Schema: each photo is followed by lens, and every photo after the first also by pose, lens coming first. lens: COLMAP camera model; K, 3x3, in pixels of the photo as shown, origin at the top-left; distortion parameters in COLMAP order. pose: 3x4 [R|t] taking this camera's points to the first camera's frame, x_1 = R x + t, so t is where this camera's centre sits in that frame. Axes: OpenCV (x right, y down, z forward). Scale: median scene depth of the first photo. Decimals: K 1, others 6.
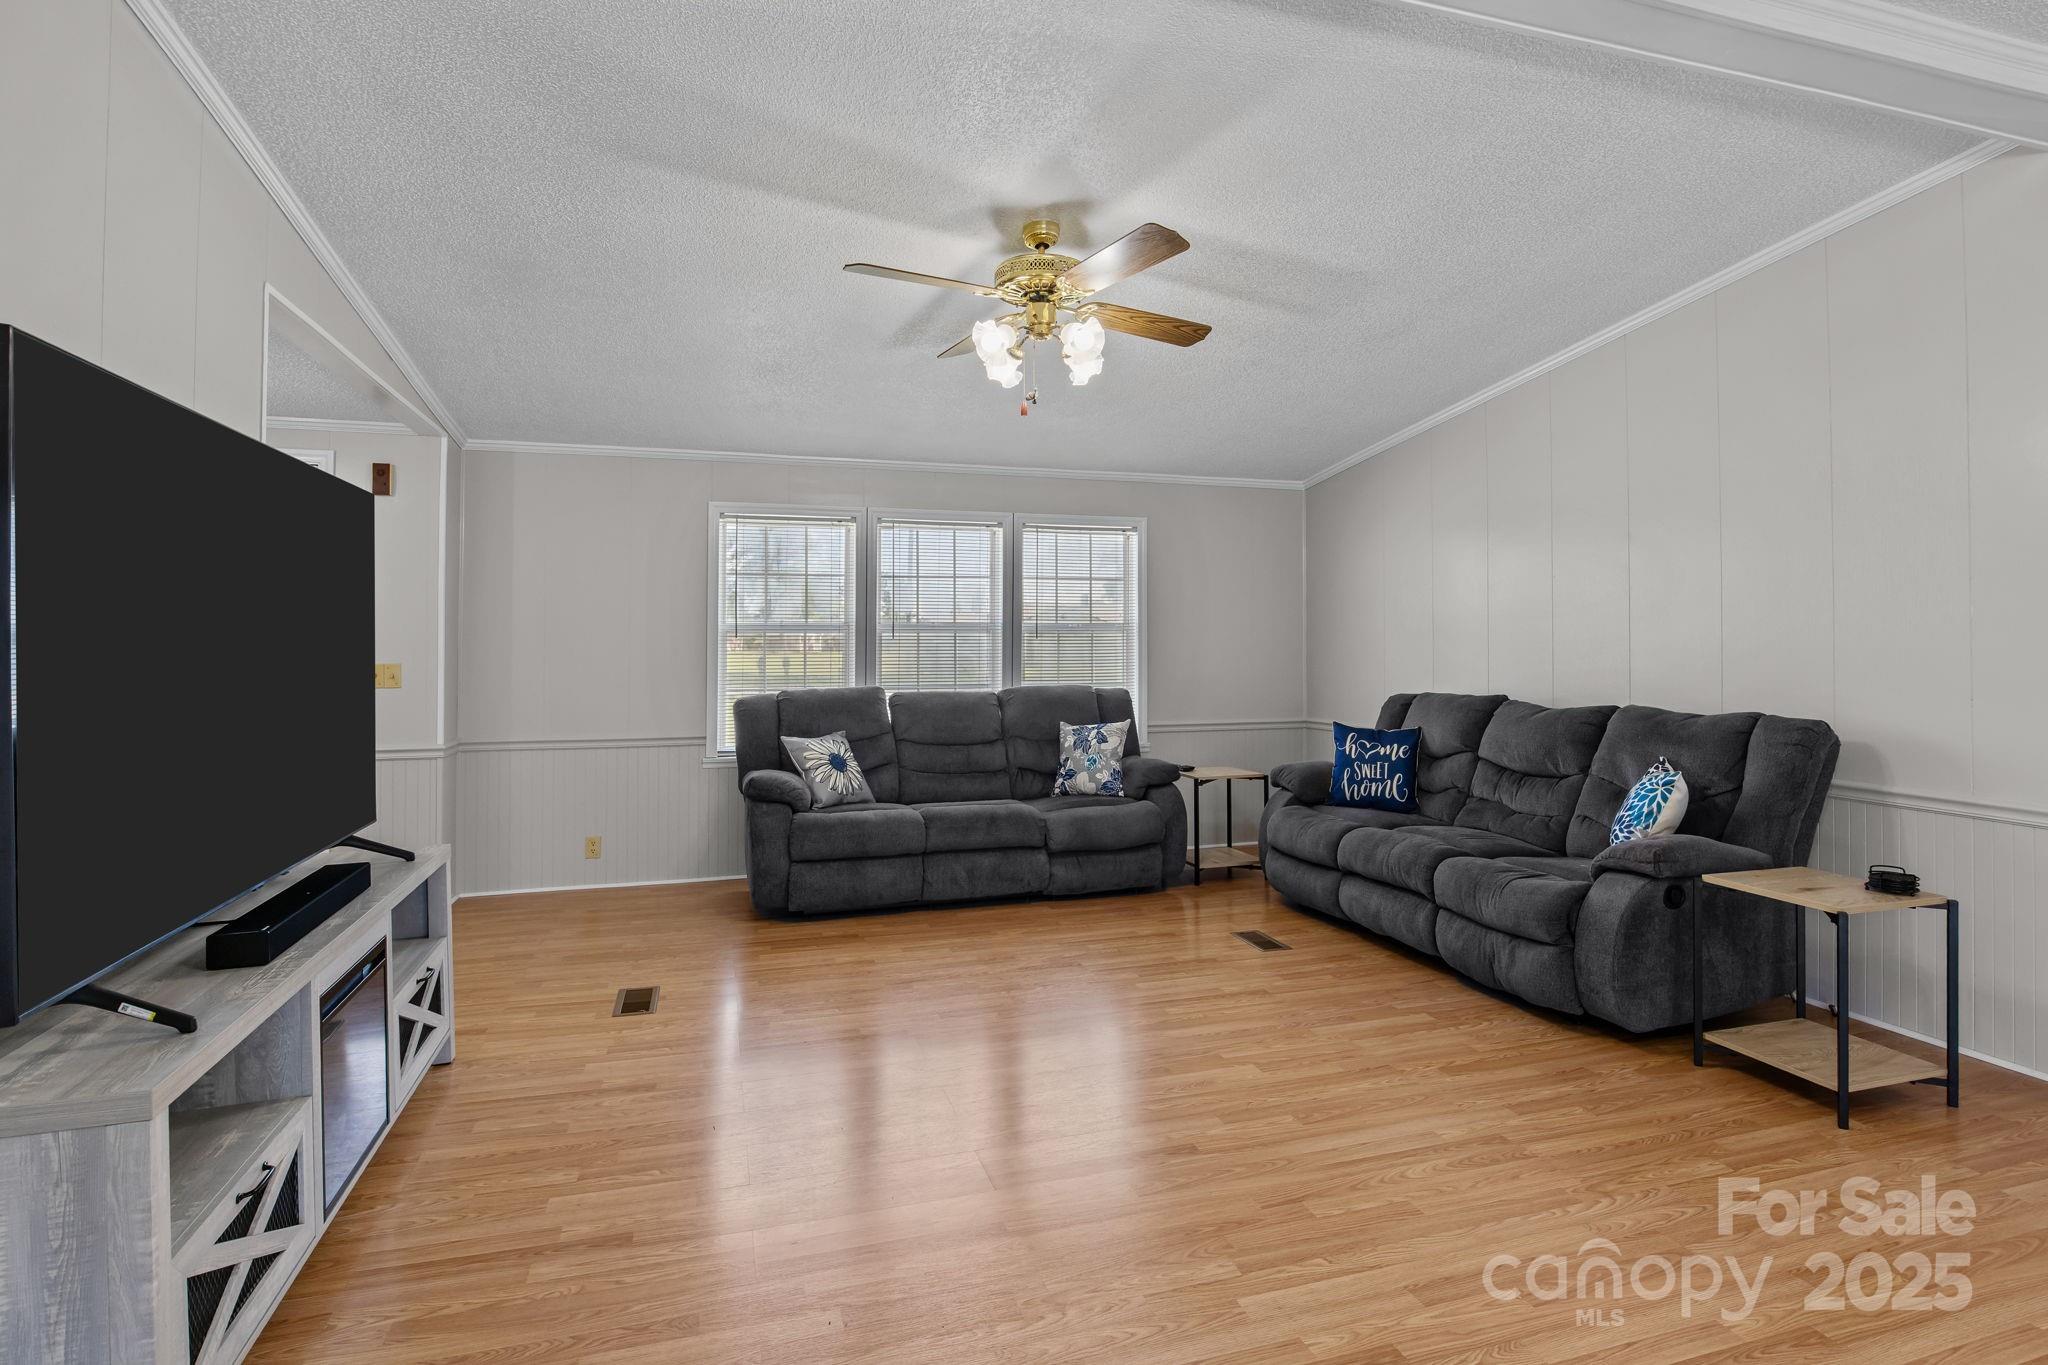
lens RADIAL K [[1026.3, 0, 1028.8], [0, 1026.3, 658.7], [0, 0, 1]] dist [-0.005739, -0.000568]
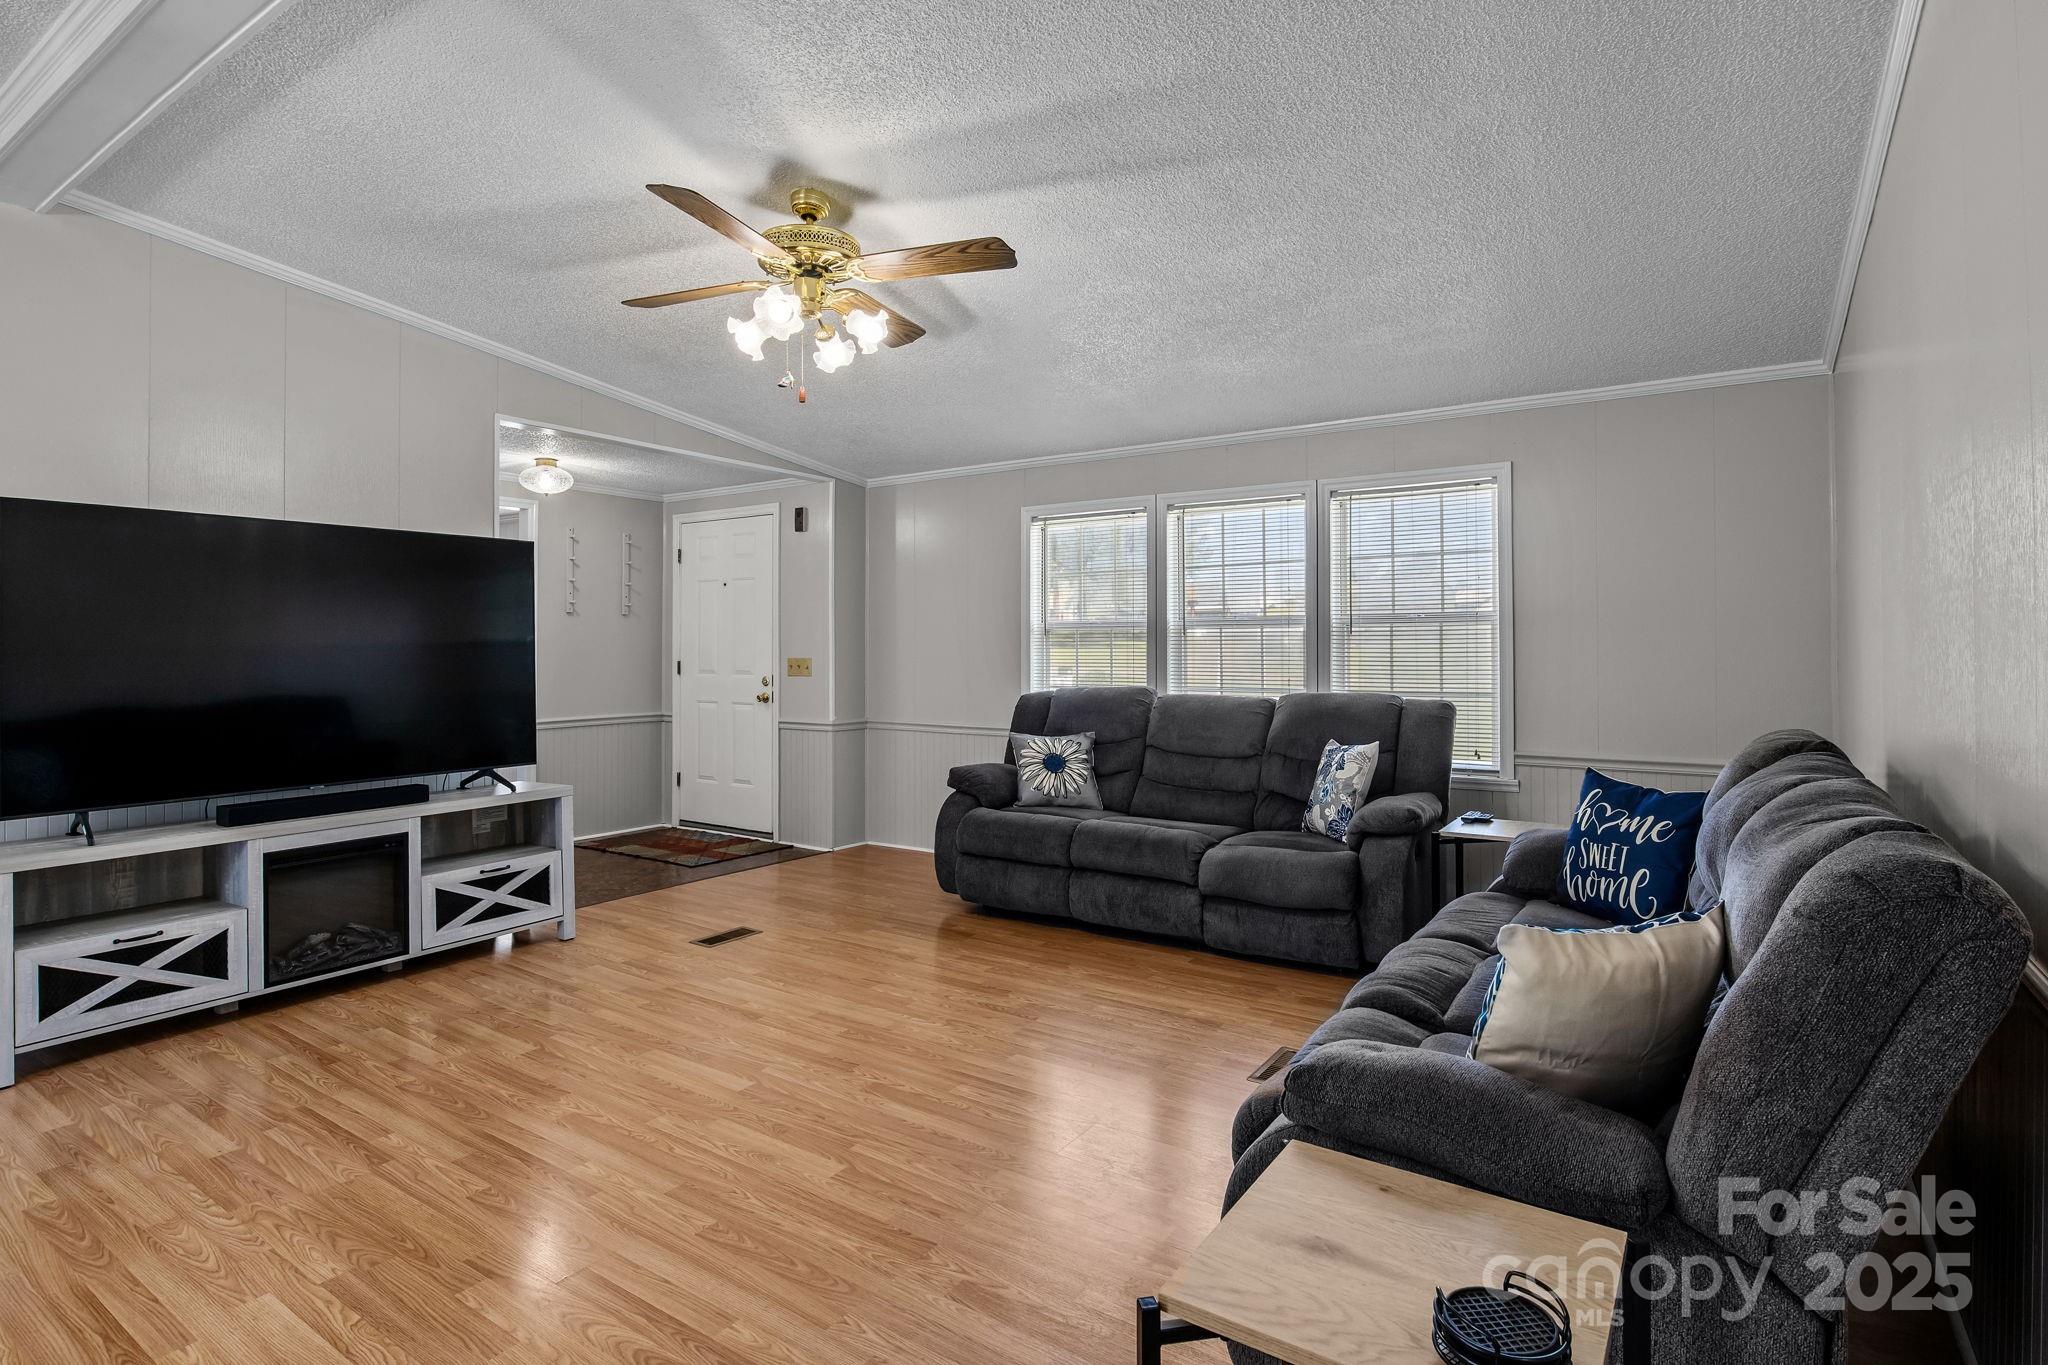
lens RADIAL K [[1026.3, 0, 1028.8], [0, 1026.3, 658.7], [0, 0, 1]] dist [-0.005739, -0.000568]
pose [[0.628934, 0.009095, -0.777405, 0.577187], [-0.006626, 0.999958, 0.006338, -0.004619], [0.777430, 0.001165, 0.628968, 0.377510]]
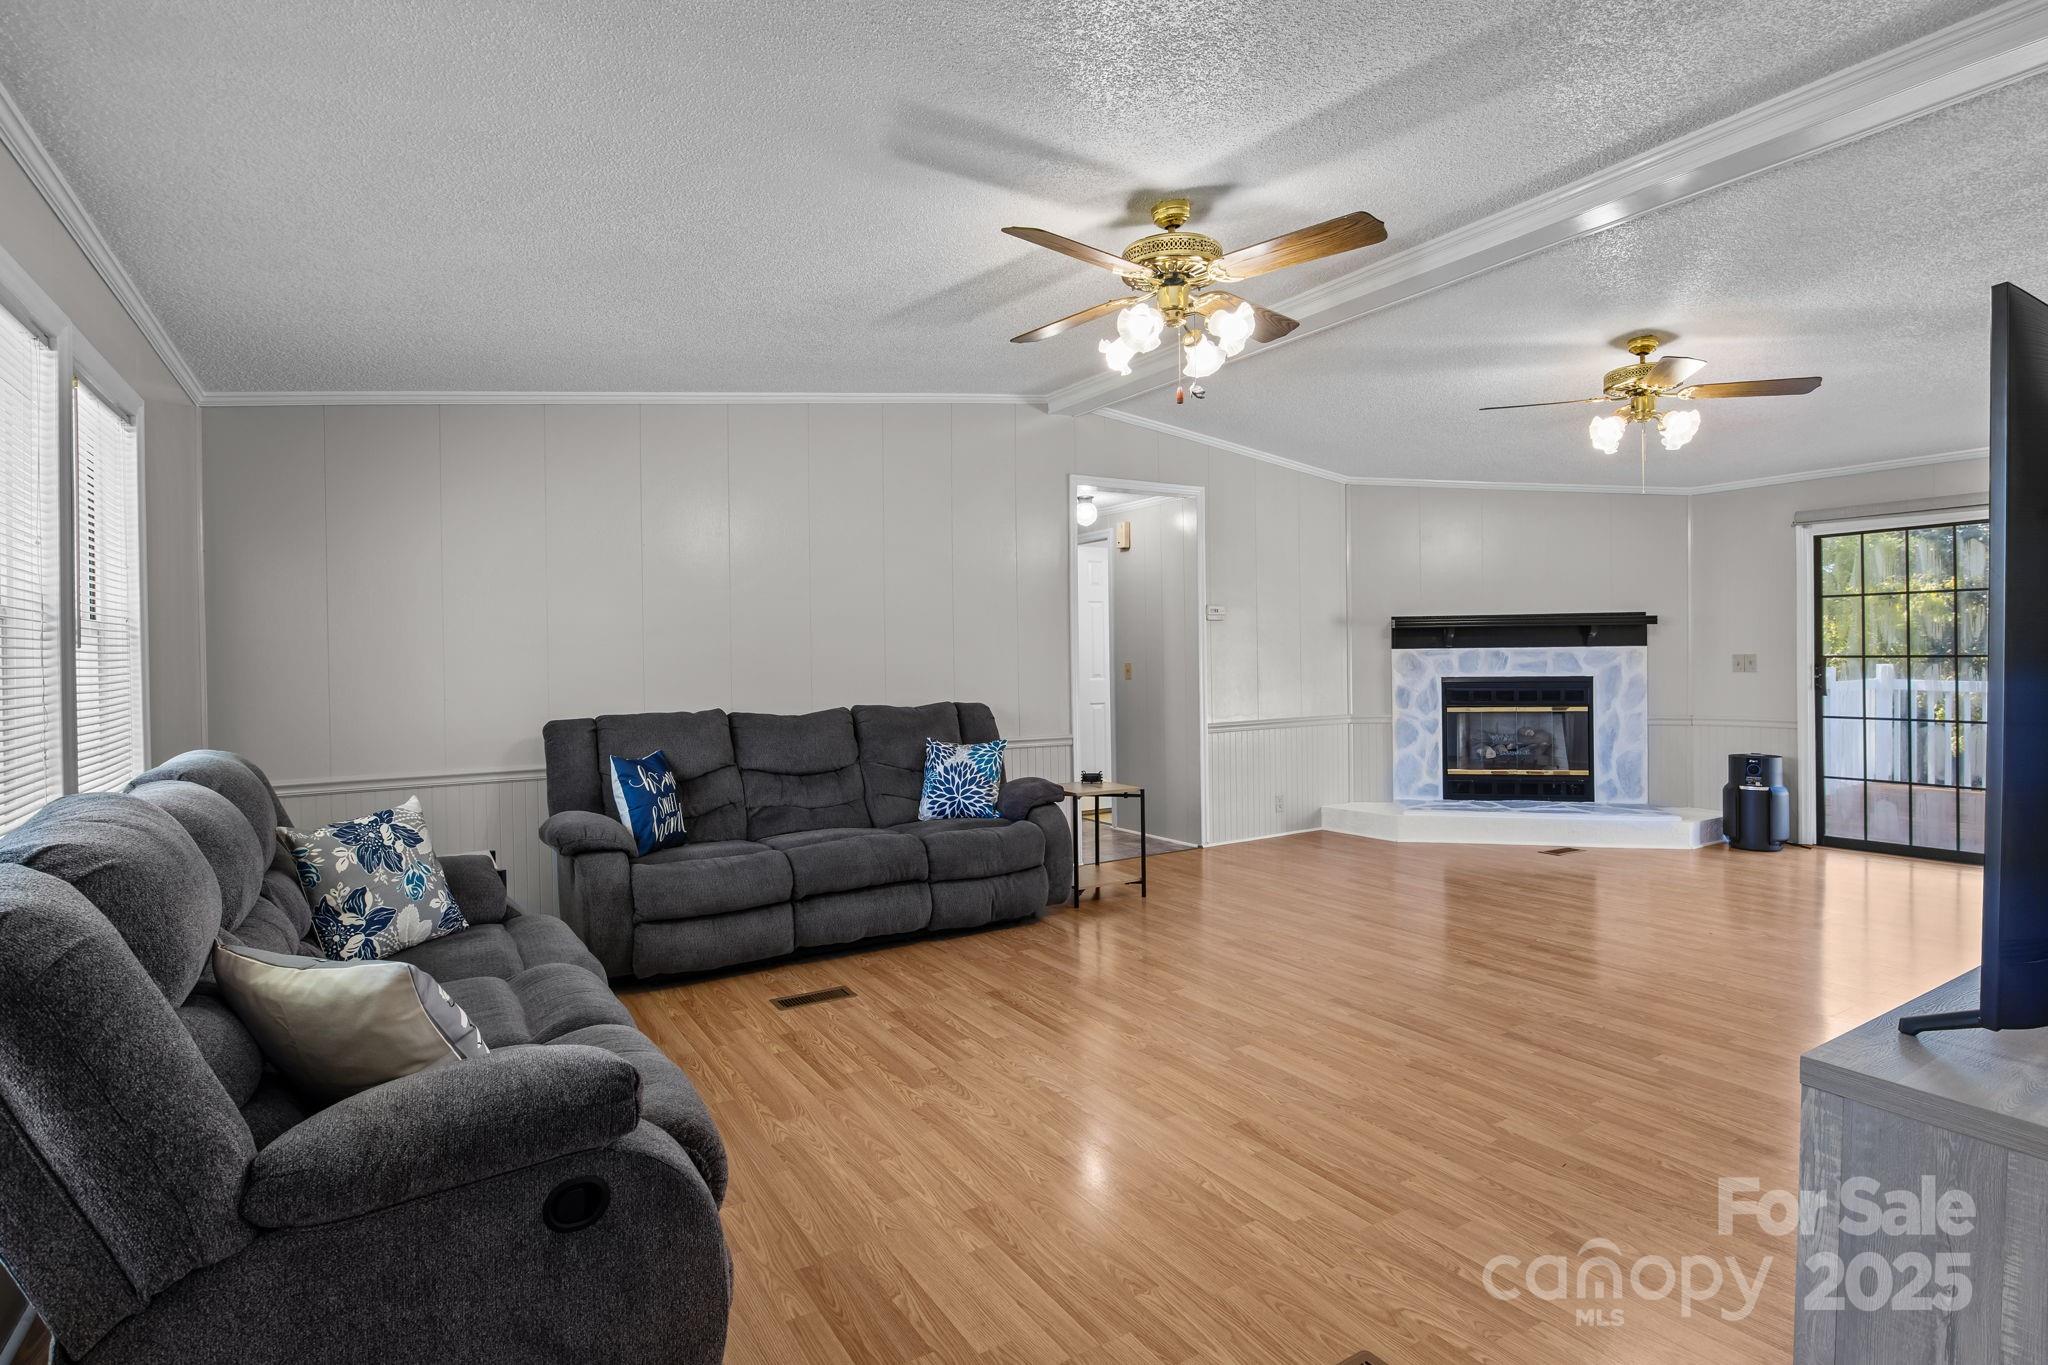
lens RADIAL K [[1026.3, 0, 1028.8], [0, 1026.3, 658.7], [0, 0, 1]] dist [-0.005739, -0.000568]
pose [[-0.250500, 0.005897, 0.968099, -0.584916], [0.026017, 0.999661, 0.000643, -0.007147], [-0.967767, 0.025348, -0.250569, 0.913693]]
